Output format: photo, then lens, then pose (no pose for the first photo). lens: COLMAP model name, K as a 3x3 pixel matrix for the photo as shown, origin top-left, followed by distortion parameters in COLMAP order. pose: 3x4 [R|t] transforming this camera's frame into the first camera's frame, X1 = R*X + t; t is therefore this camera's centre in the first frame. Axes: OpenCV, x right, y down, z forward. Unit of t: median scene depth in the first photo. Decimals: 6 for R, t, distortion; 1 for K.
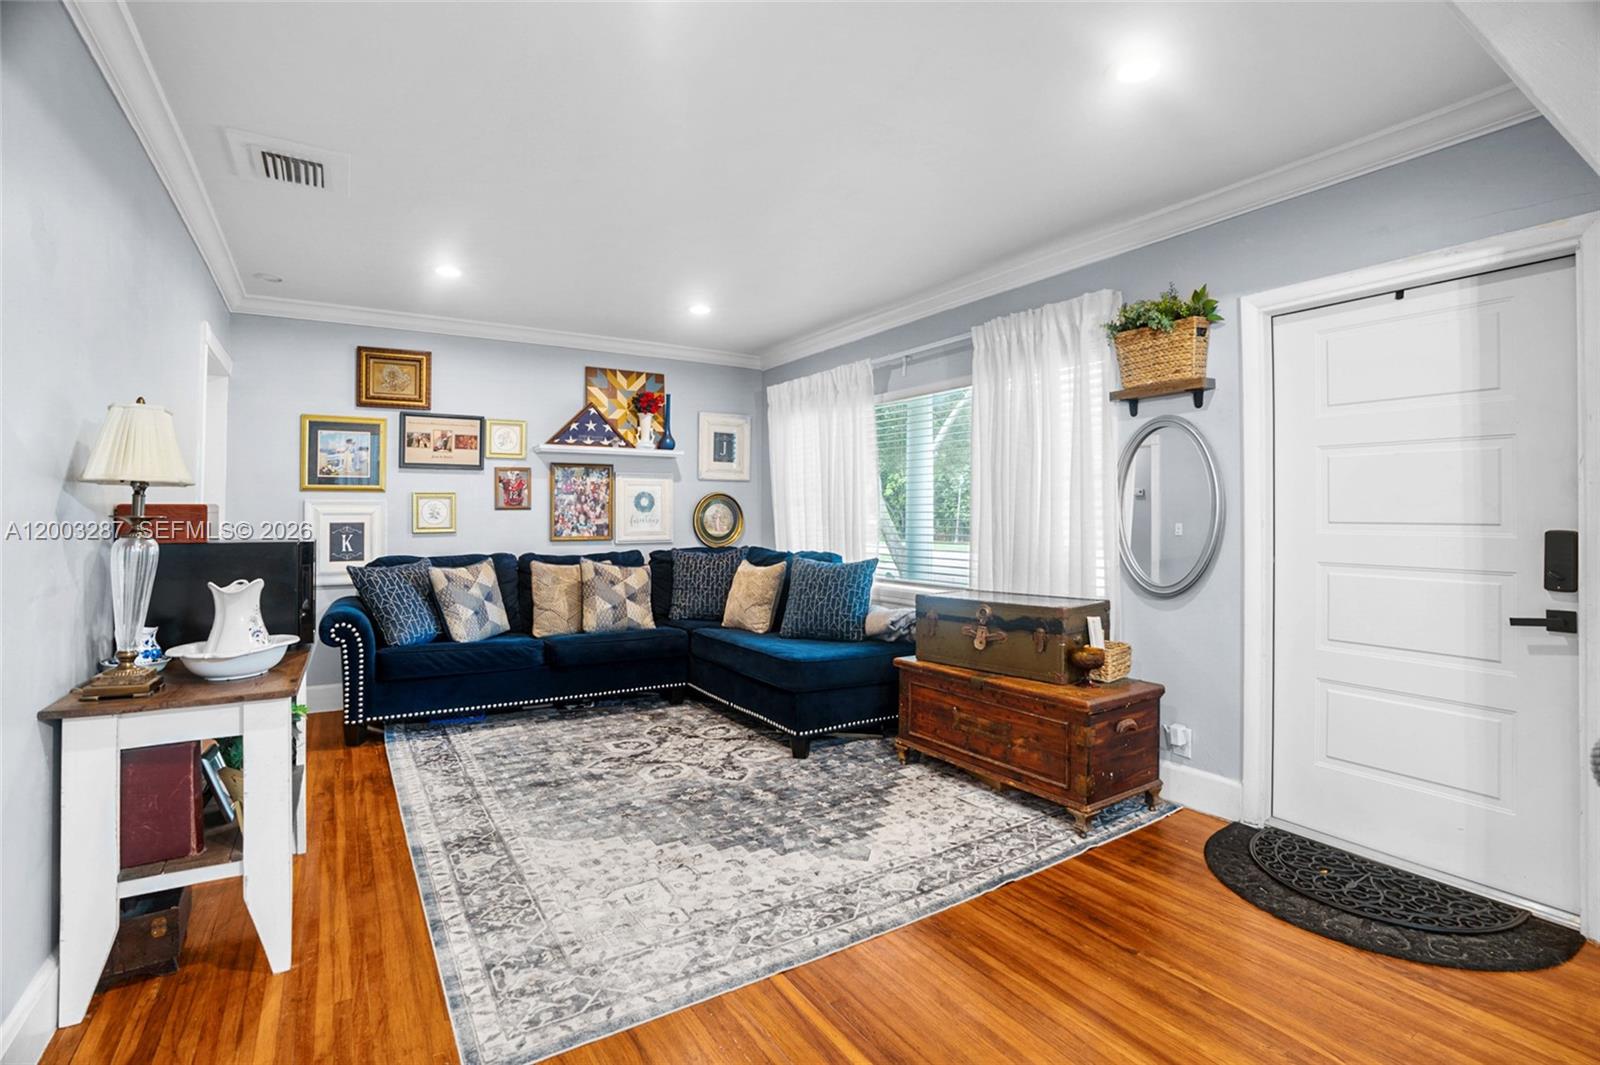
lens RADIAL K [[744.8, 0, 805.5], [0, 744.8, 510.2], [0, 0, 1]] dist [-0.072595, 0.029836]
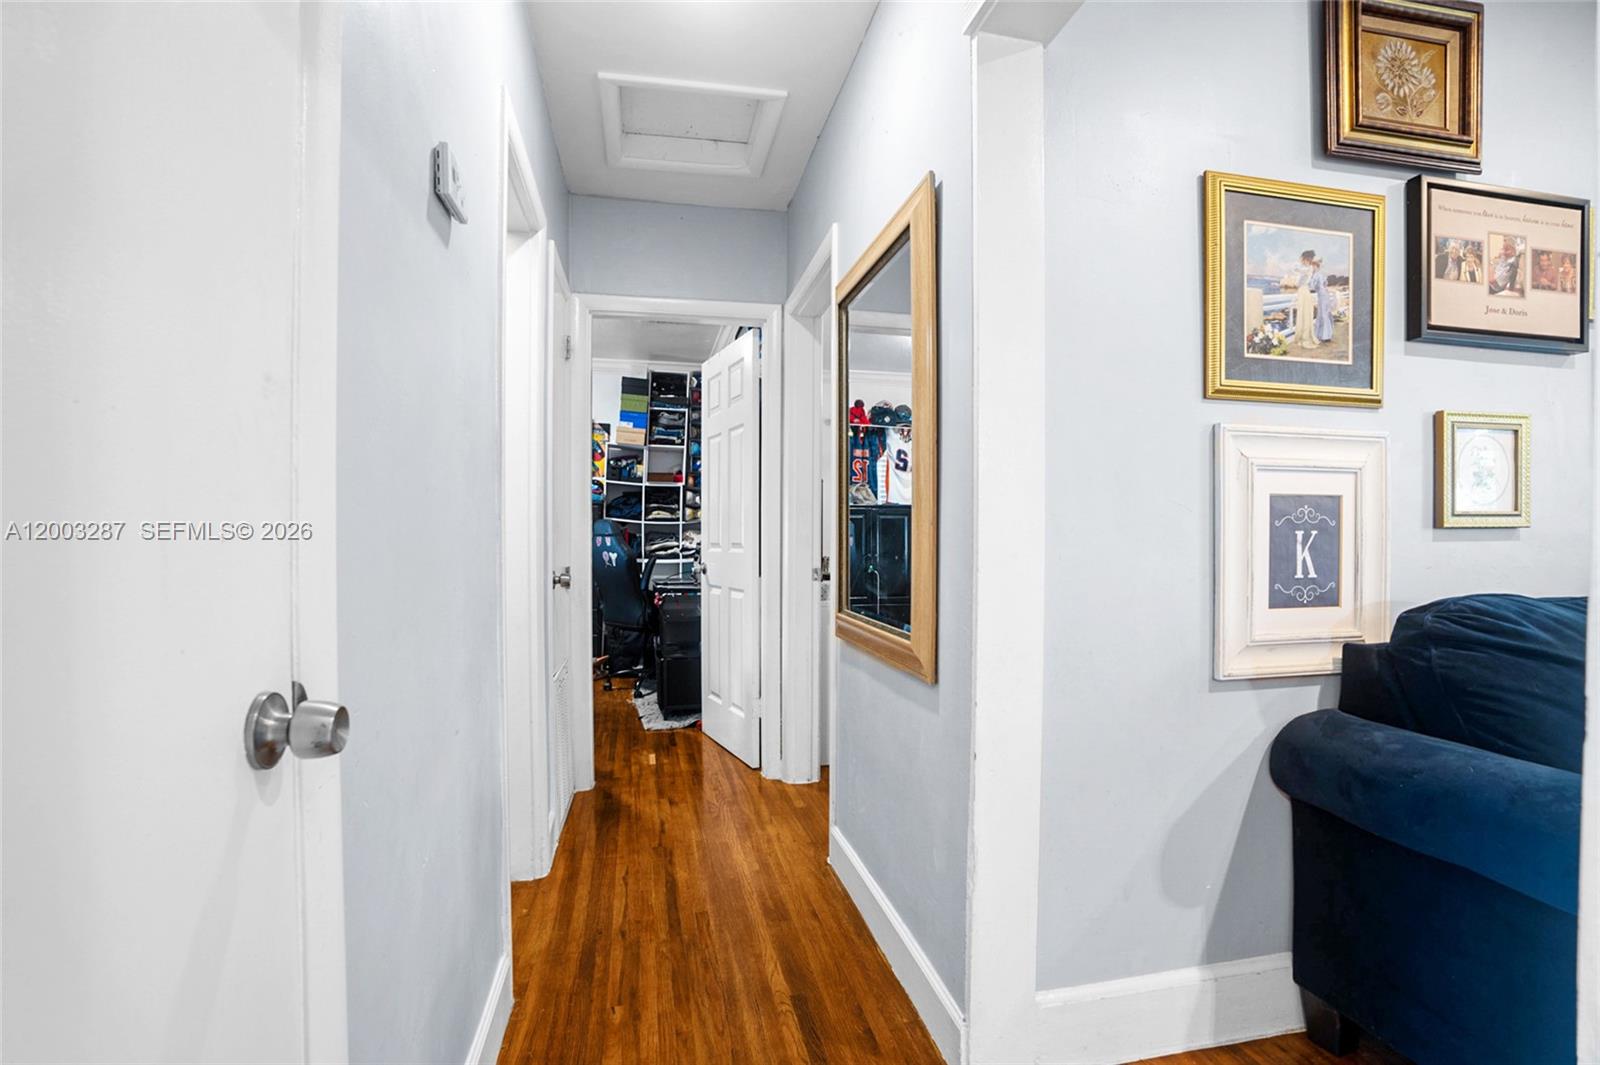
lens RADIAL K [[730.6, 0, 798.4], [0, 730.6, 539.9], [0, 0, 1]] dist [-0.026768, -0.000067]
pose [[0.936836, 0.001849, -0.349764, -1.033469], [0.000898, 0.999970, 0.007693, 0.050037], [0.349768, -0.007521, 0.936806, 0.840519]]
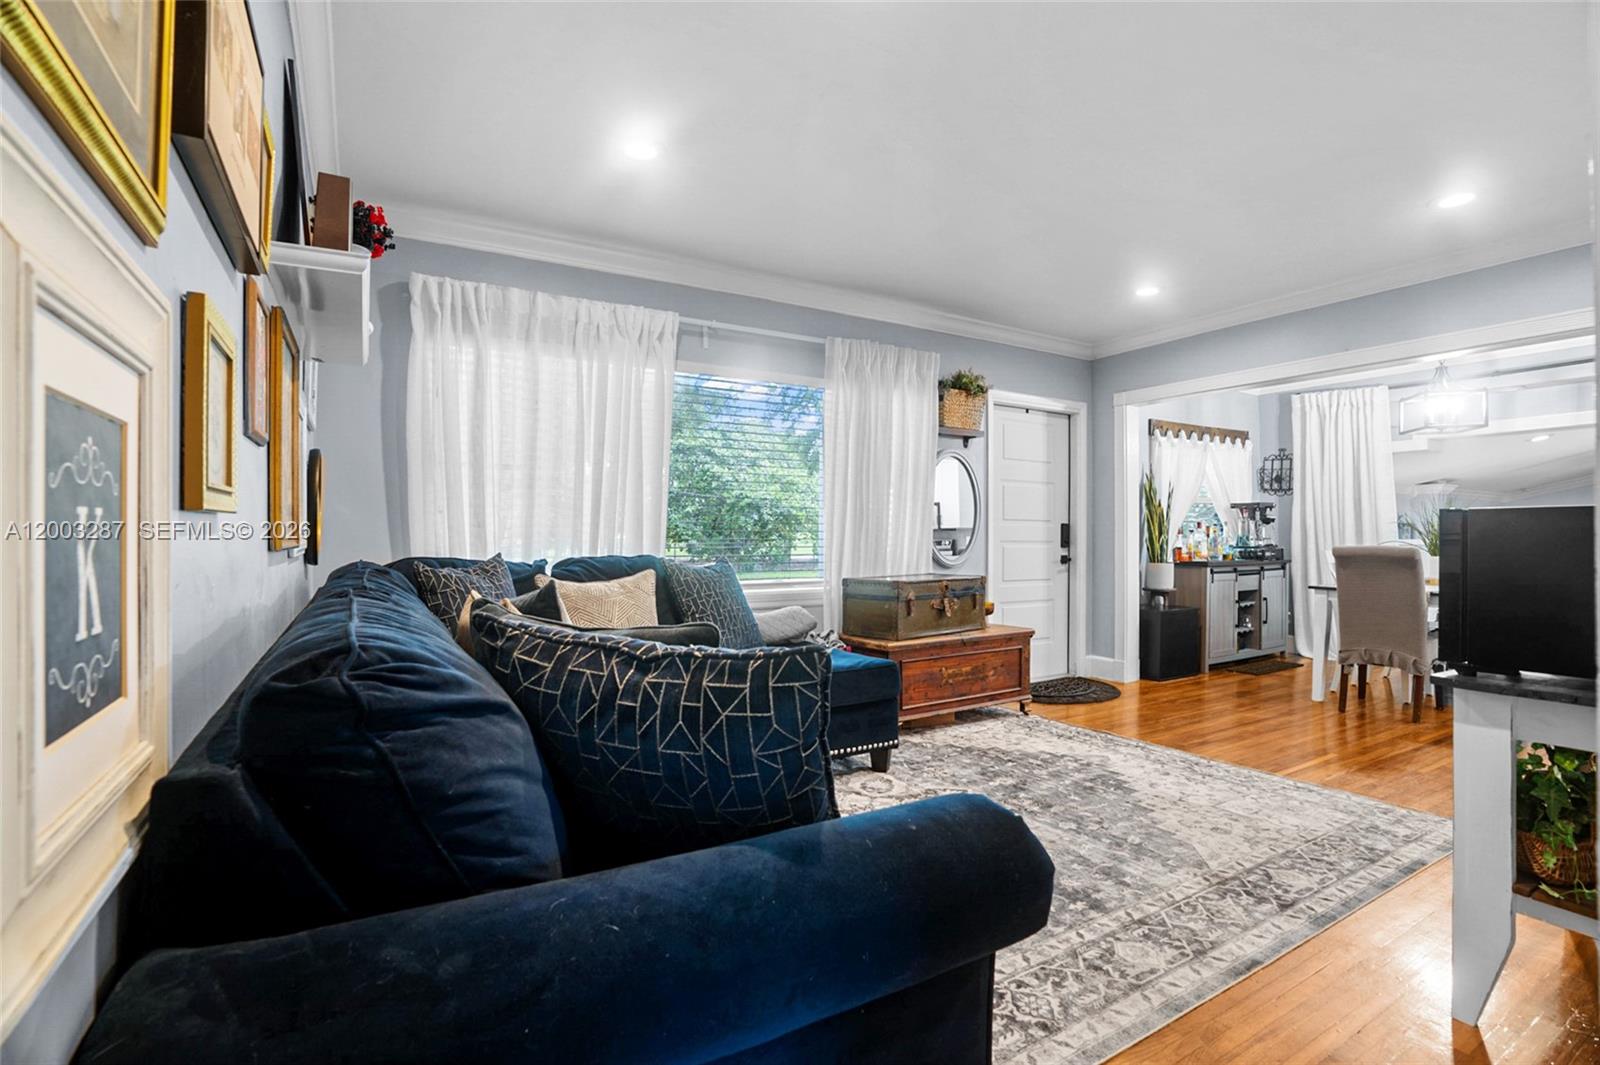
lens RADIAL K [[745.3, 0, 805.3], [0, 745.3, 534.1], [0, 0, 1]] dist [-0.080384, 0.034316]
pose [[0.029793, 0.001385, 0.999555, -1.051738], [-0.010410, 0.999945, -0.001075, 0.052840], [-0.999502, -0.010374, 0.029805, 1.227266]]
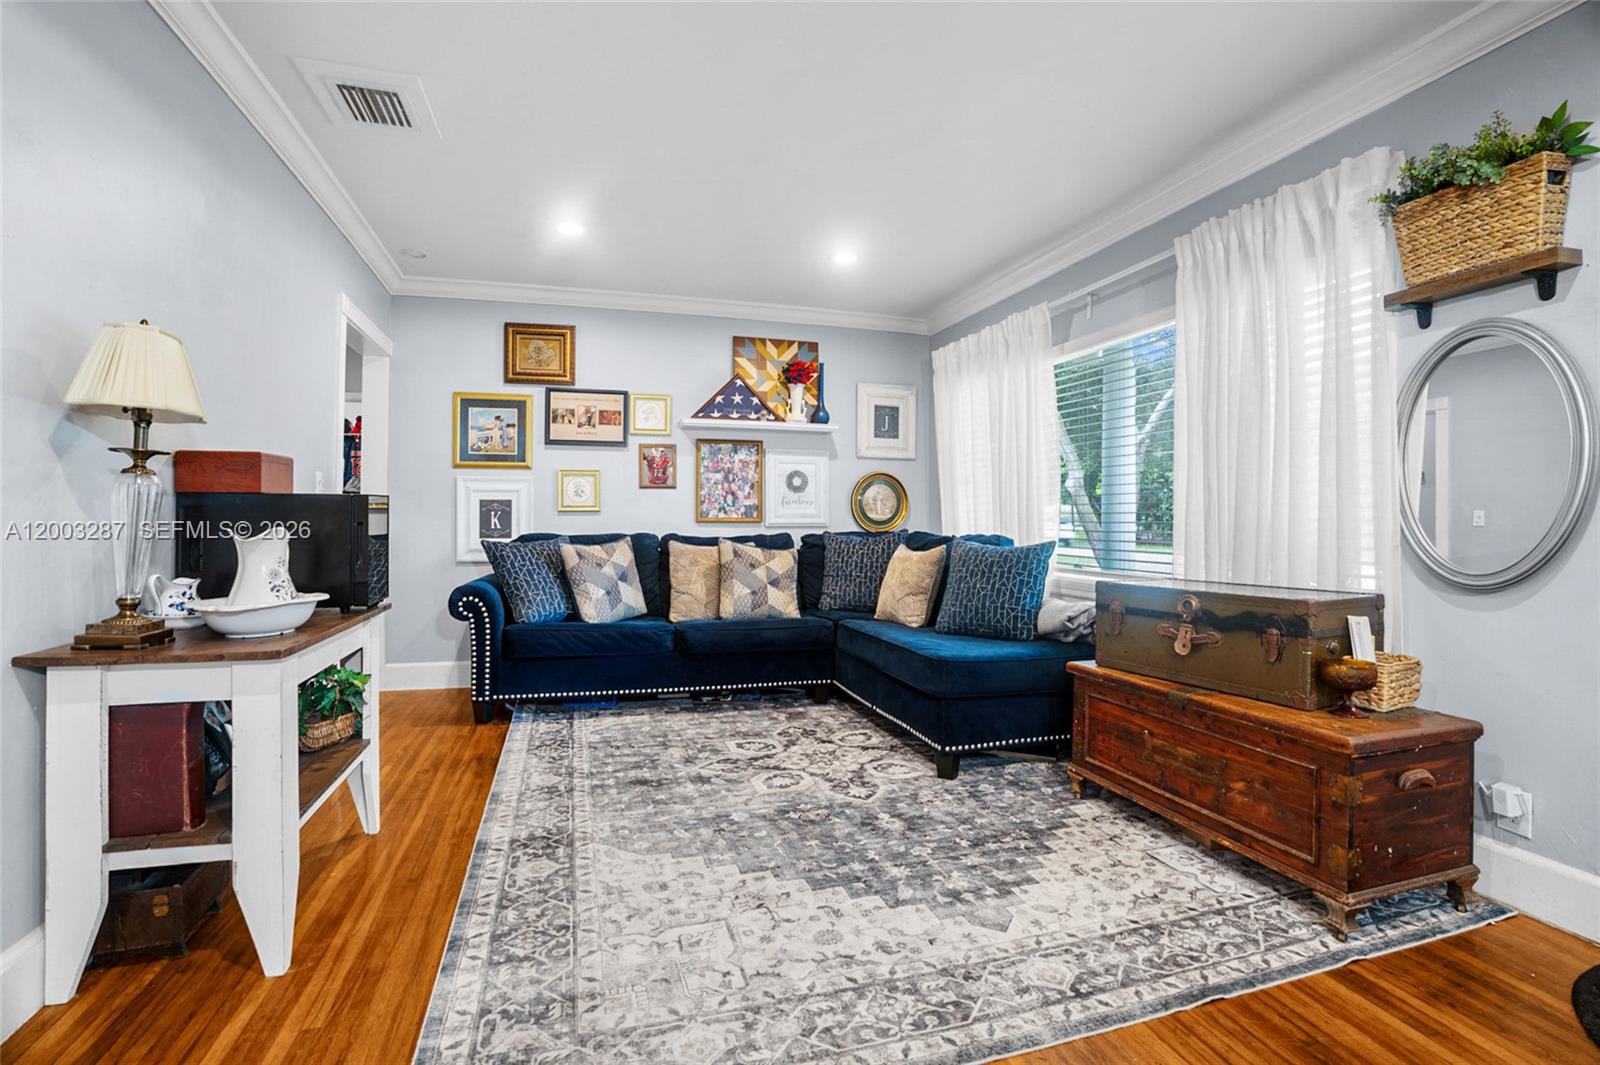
lens RADIAL K [[744.5, 0, 800.5], [0, 744.5, 513.3], [0, 0, 1]] dist [-0.071994, 0.028318]
pose [[0.962354, 0.002646, -0.271786, 0.066617], [-0.002368, 0.999996, 0.001354, 0.047198], [0.271789, -0.000659, 0.962357, 0.196824]]
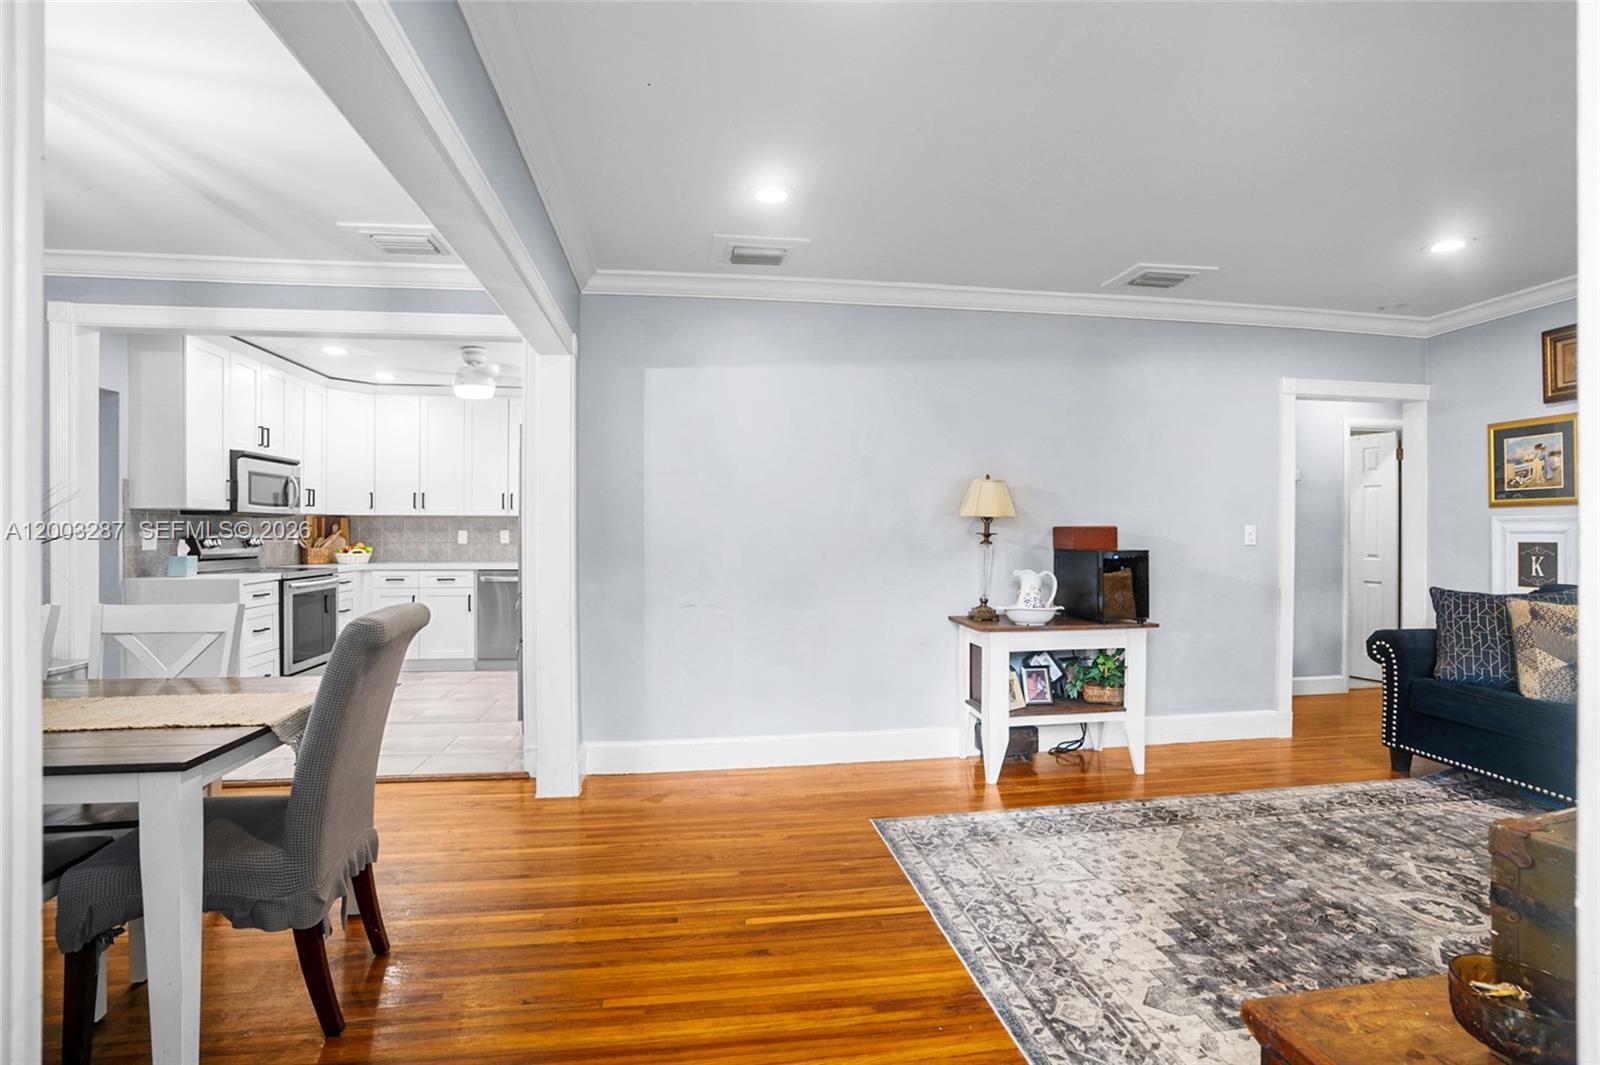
lens RADIAL K [[777.1, 0, 806.8], [0, 777.1, 532.4], [0, 0, 1]] dist [-0.071805, 0.032341]
pose [[-0.404158, 0.001818, -0.914687, 0.730286], [0.005417, 0.999985, -0.000406, 0.001838], [0.914673, -0.005119, -0.404162, 0.799314]]
